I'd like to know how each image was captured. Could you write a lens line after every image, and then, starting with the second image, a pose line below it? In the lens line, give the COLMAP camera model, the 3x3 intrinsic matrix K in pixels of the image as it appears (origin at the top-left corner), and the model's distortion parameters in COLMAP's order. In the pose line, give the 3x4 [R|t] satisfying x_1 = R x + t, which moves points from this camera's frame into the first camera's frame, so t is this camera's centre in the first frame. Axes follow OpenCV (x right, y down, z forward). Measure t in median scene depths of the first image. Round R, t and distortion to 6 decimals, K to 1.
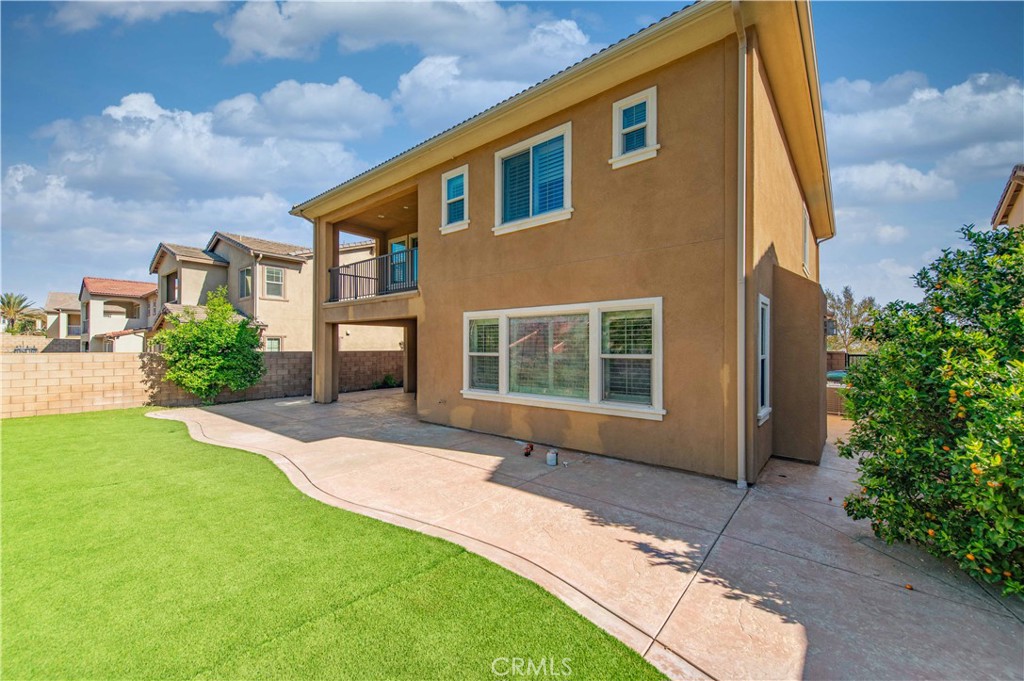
lens RADIAL K [[402.6, 0, 514.8], [0, 402.6, 346.1], [0, 0, 1]] dist [0.019734, 0.000048]
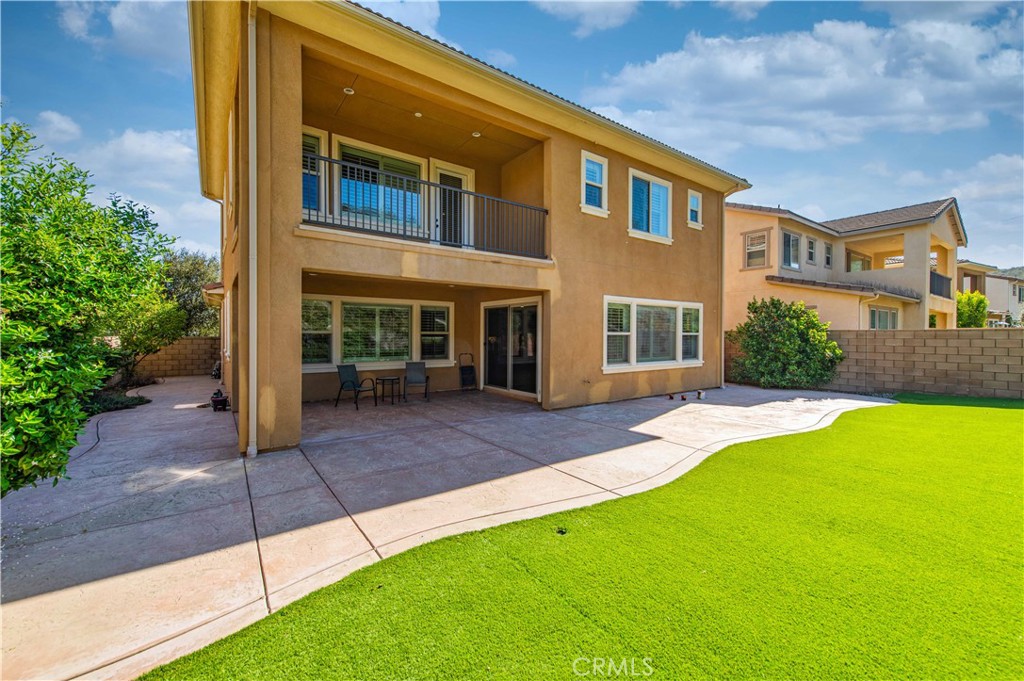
lens RADIAL K [[402.6, 0, 511.3], [0, 402.6, 338.3], [0, 0, 1]] dist [0.019734, 0.000048]
pose [[0.267599, -0.009641, 0.963482, -1.284999], [-0.005525, 0.999918, 0.011540, 0.022291], [-0.963515, -0.008411, 0.267523, 0.986534]]
